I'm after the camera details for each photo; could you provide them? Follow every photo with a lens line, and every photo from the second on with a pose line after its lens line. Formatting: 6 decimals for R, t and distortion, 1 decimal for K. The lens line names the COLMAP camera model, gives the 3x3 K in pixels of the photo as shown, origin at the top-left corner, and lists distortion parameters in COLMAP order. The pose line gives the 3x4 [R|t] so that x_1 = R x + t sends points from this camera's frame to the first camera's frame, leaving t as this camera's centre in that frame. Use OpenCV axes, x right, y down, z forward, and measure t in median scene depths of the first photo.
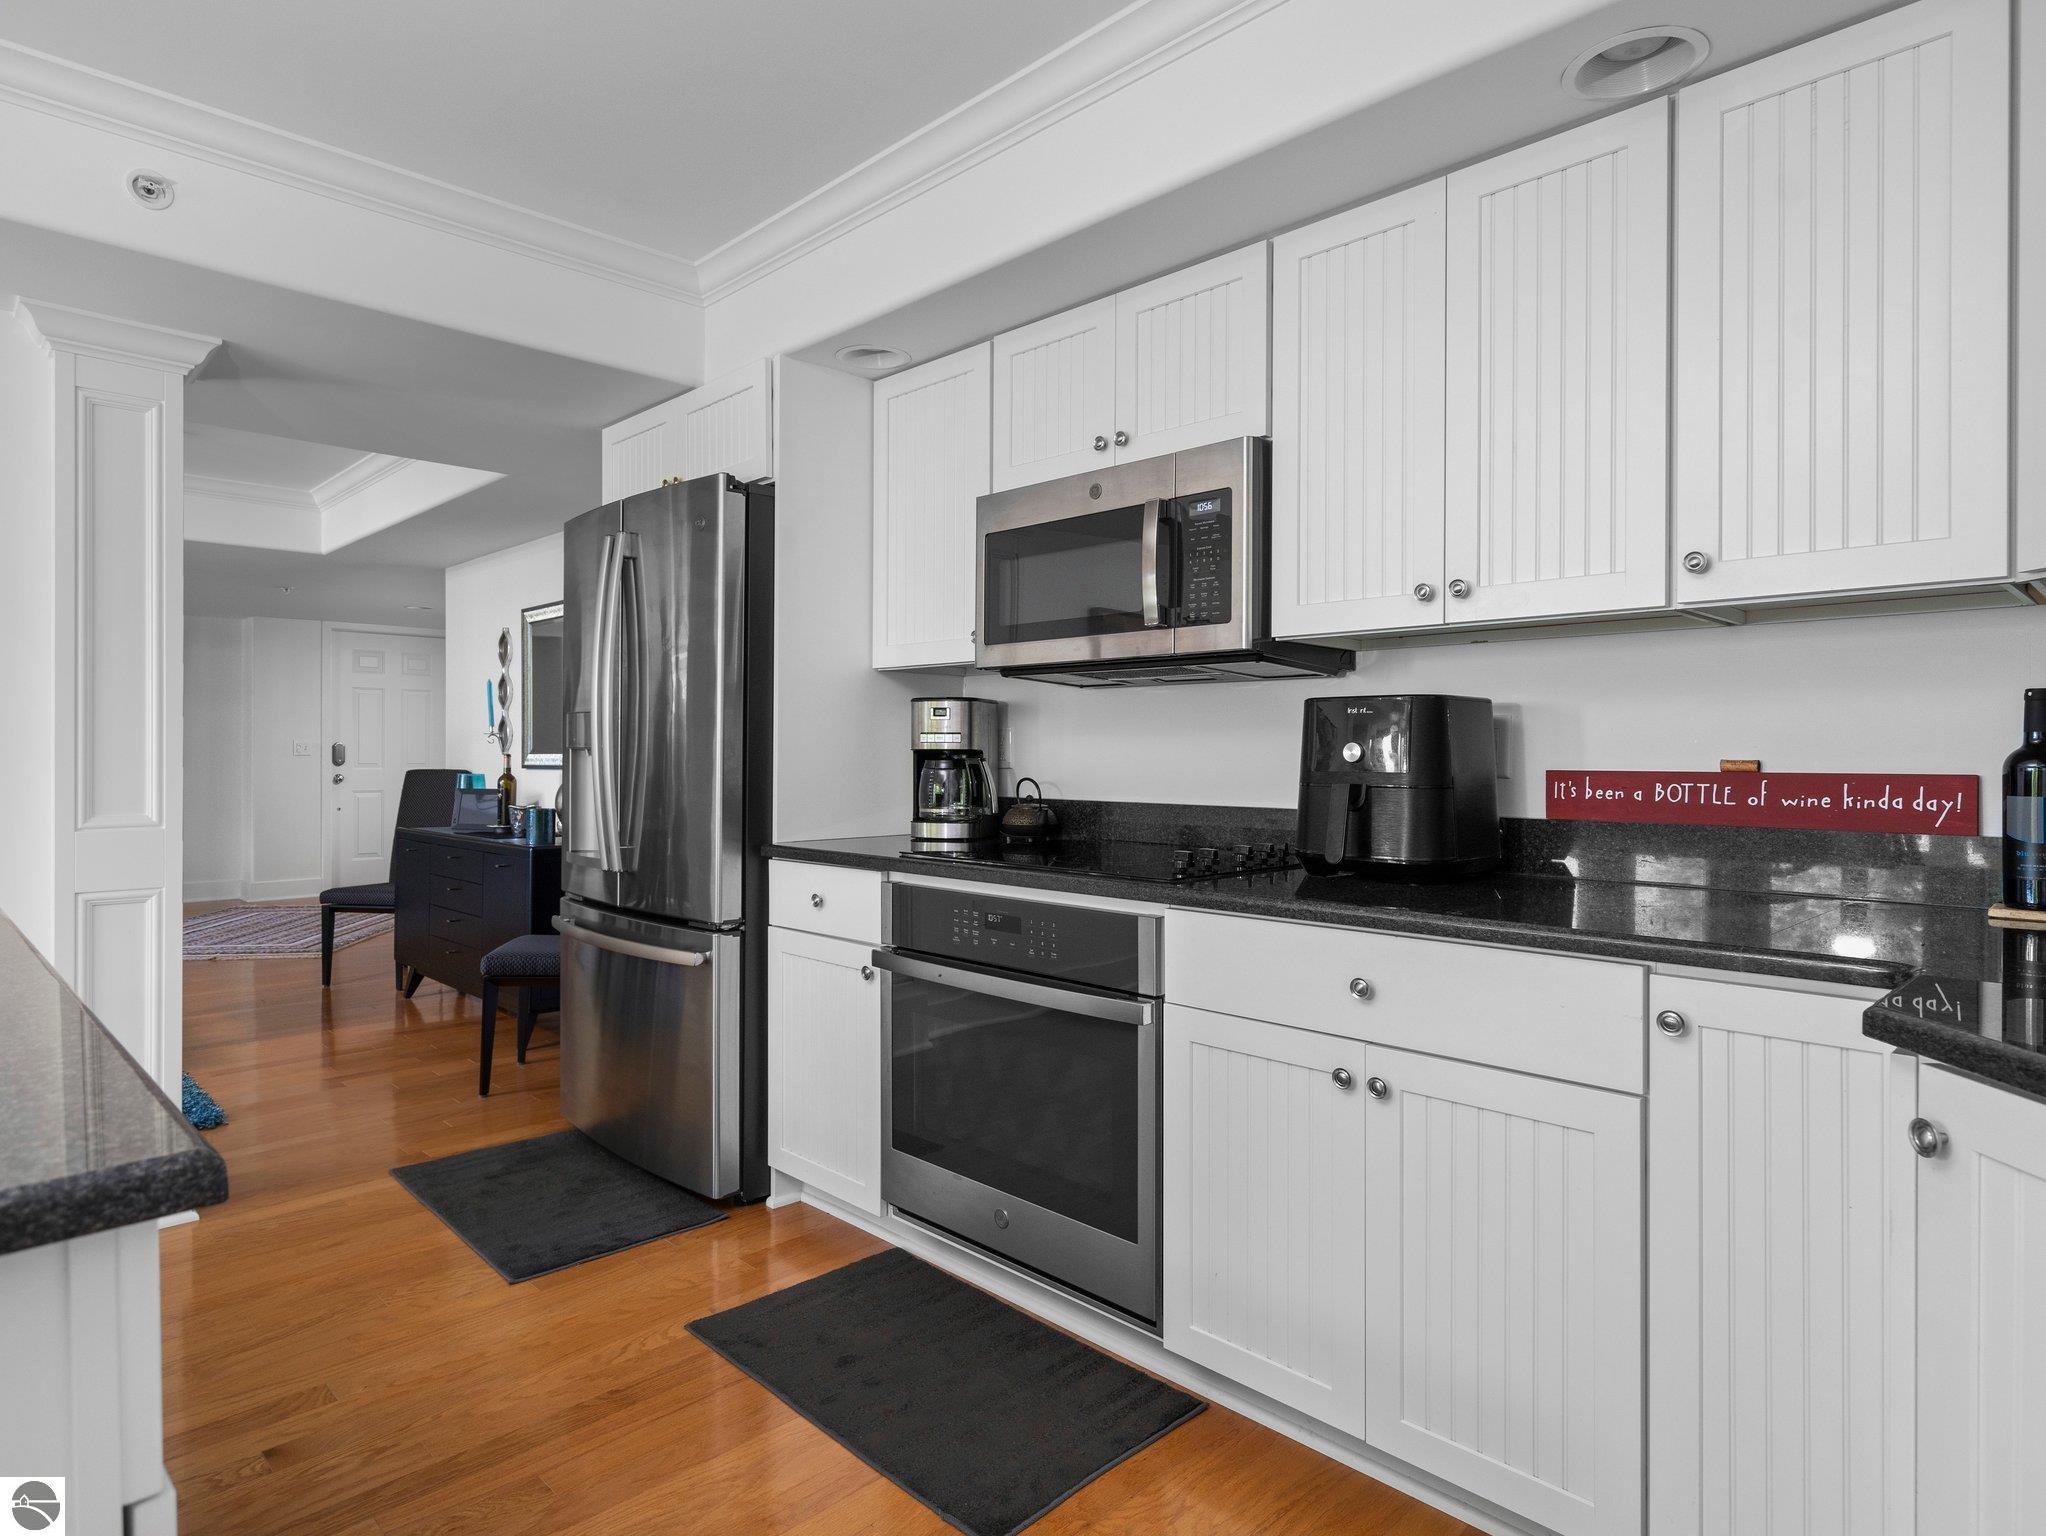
lens RADIAL K [[1207.7, 0, 1010.9], [0, 1207.7, 748.4], [0, 0, 1]] dist [-0.008761, 0.004788]
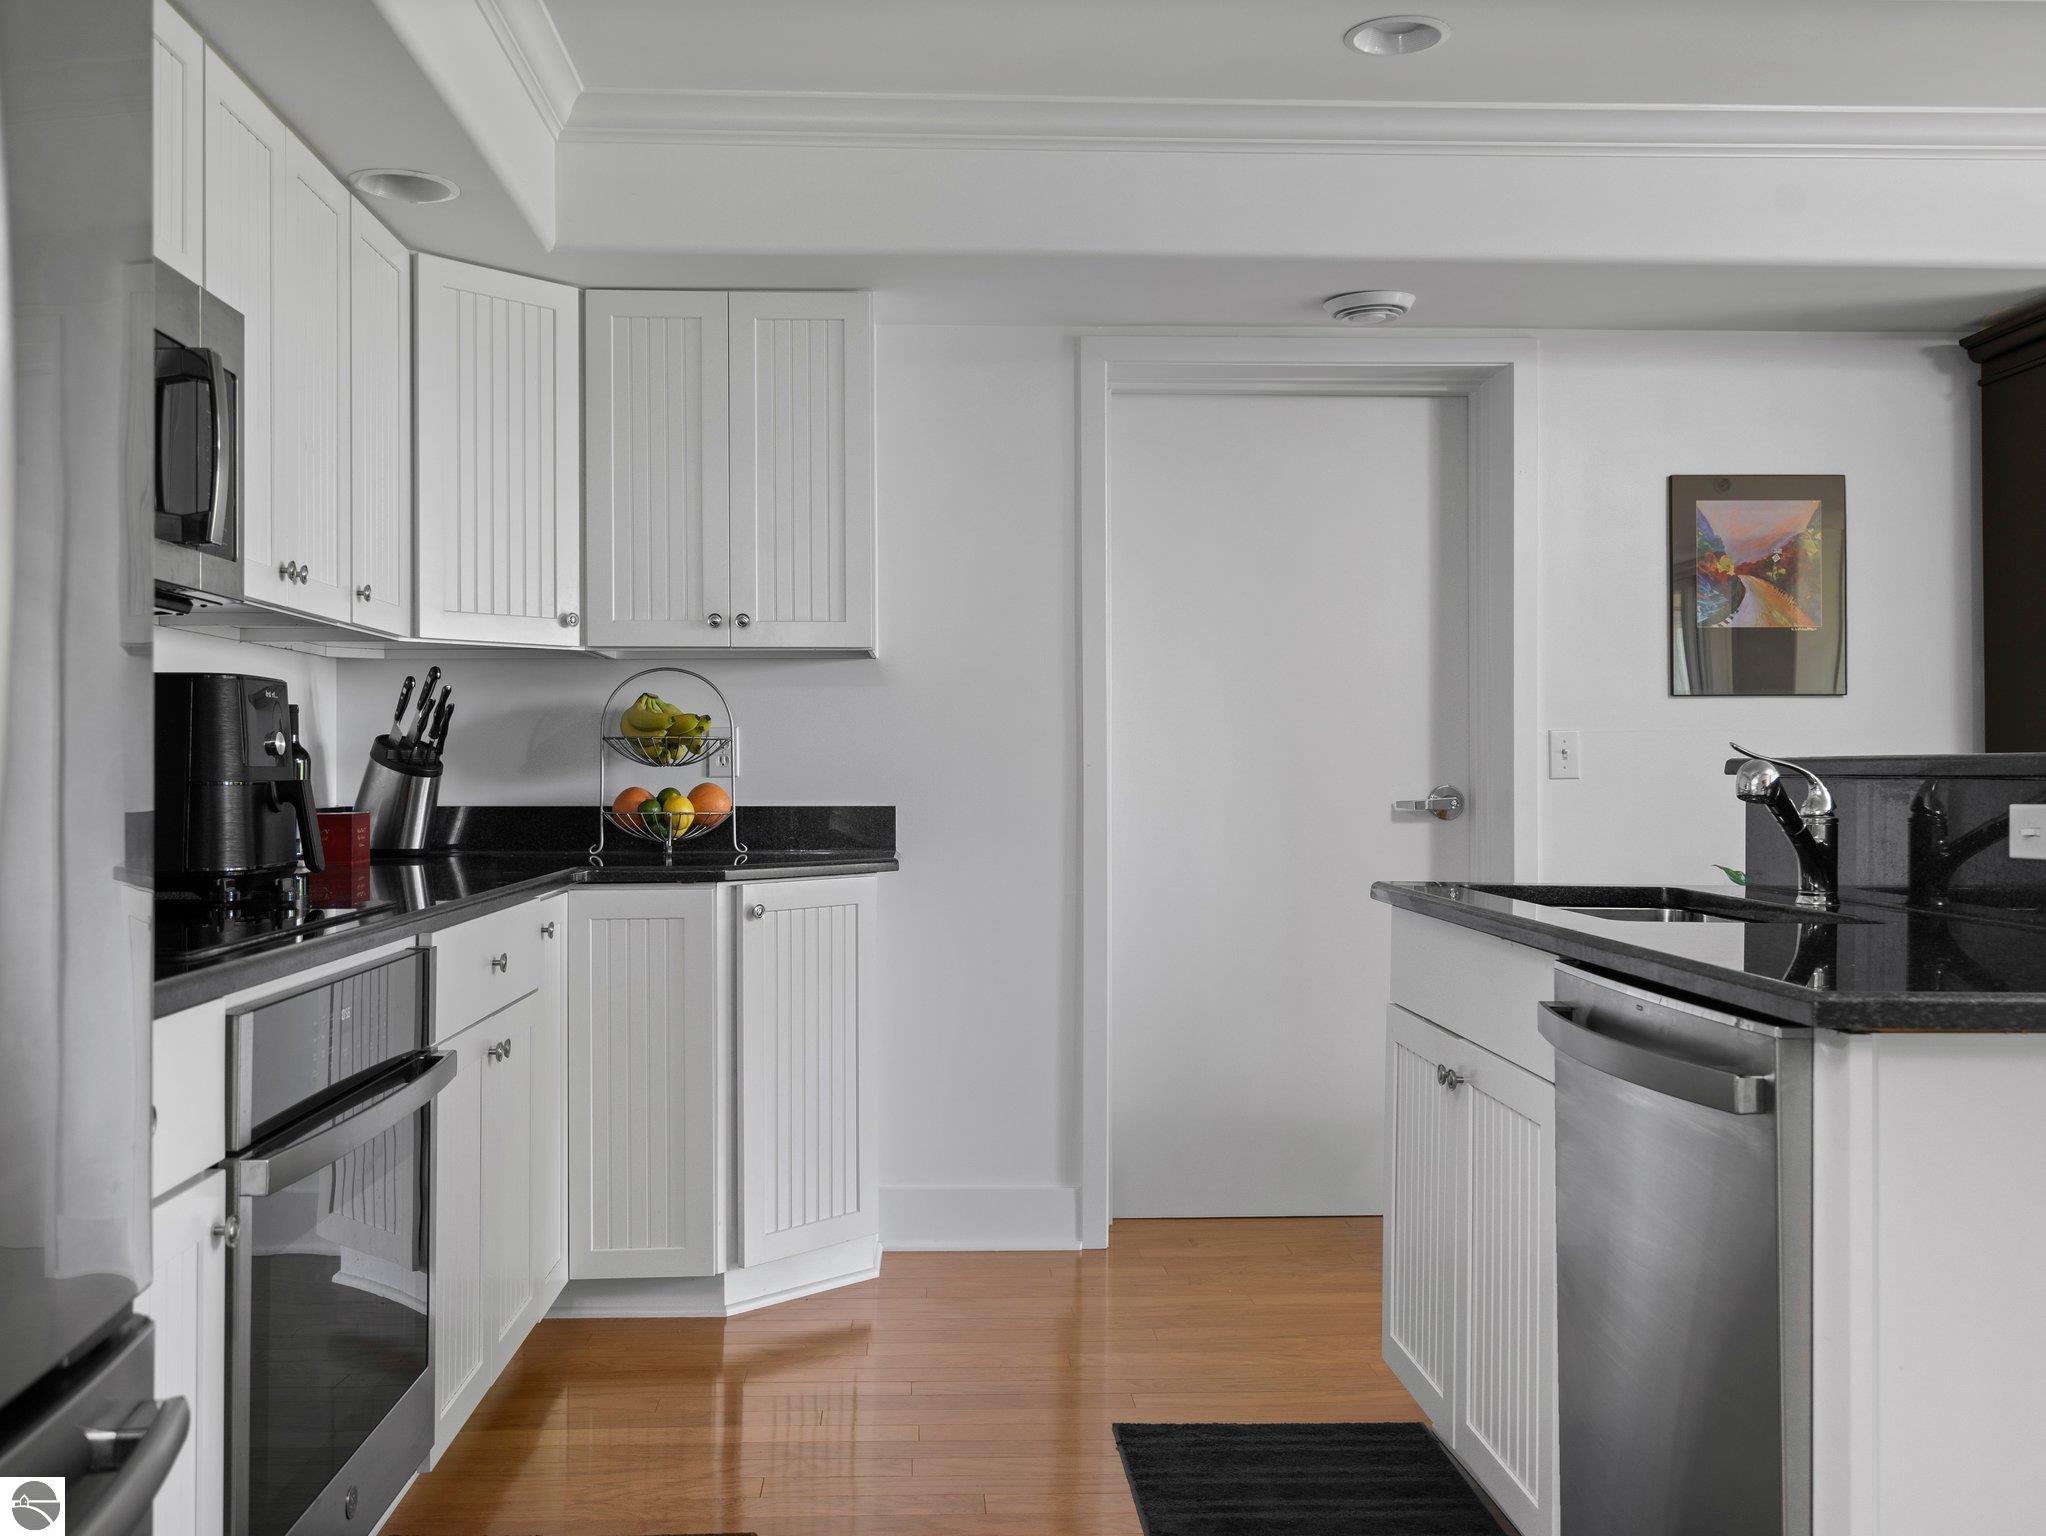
lens RADIAL K [[1873.2, 0, 1002.9], [0, 1873.2, 764.5], [0, 0, 1]] dist [0.015597, 0.000000]
pose [[-0.756150, 0.003082, 0.654391, -0.887714], [0.000861, 0.999993, -0.003715, 0.021856], [-0.654397, -0.002245, -0.756147, 1.527125]]
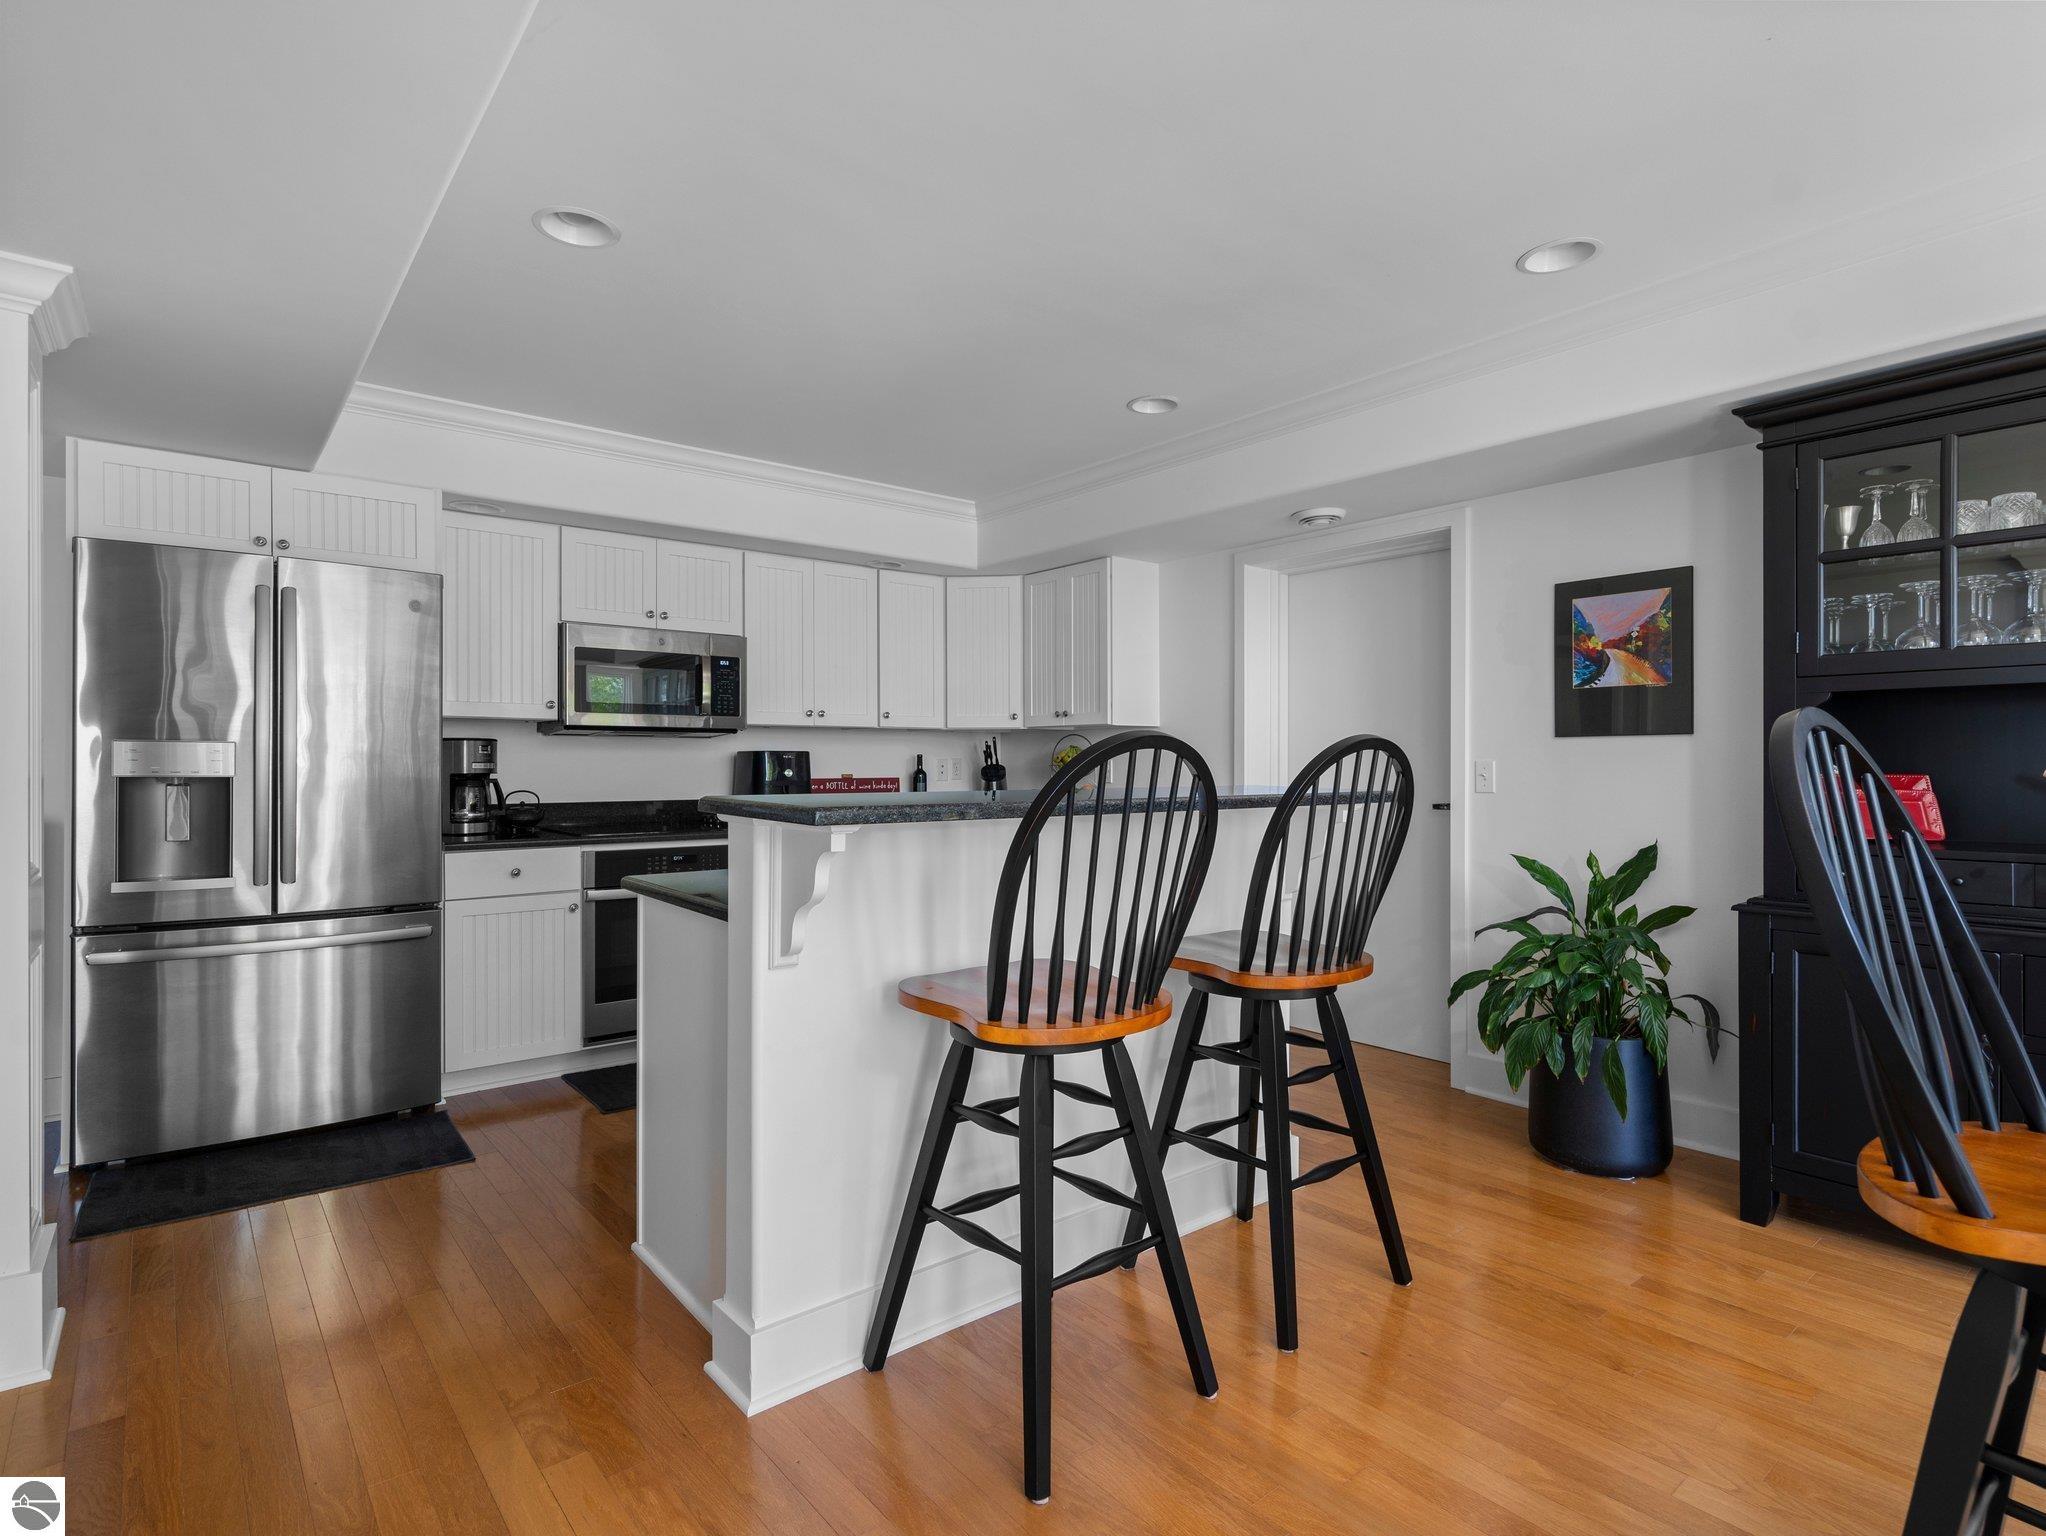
lens RADIAL K [[1038.8, 0, 1020.6], [0, 1038.8, 771.0], [0, 0, 1]] dist [-0.007816, 0.002922]
pose [[0.072515, -0.007735, 0.997337, -1.724677], [0.000166, 0.999970, 0.007743, -0.016234], [-0.997367, -0.000396, 0.072514, 0.318297]]
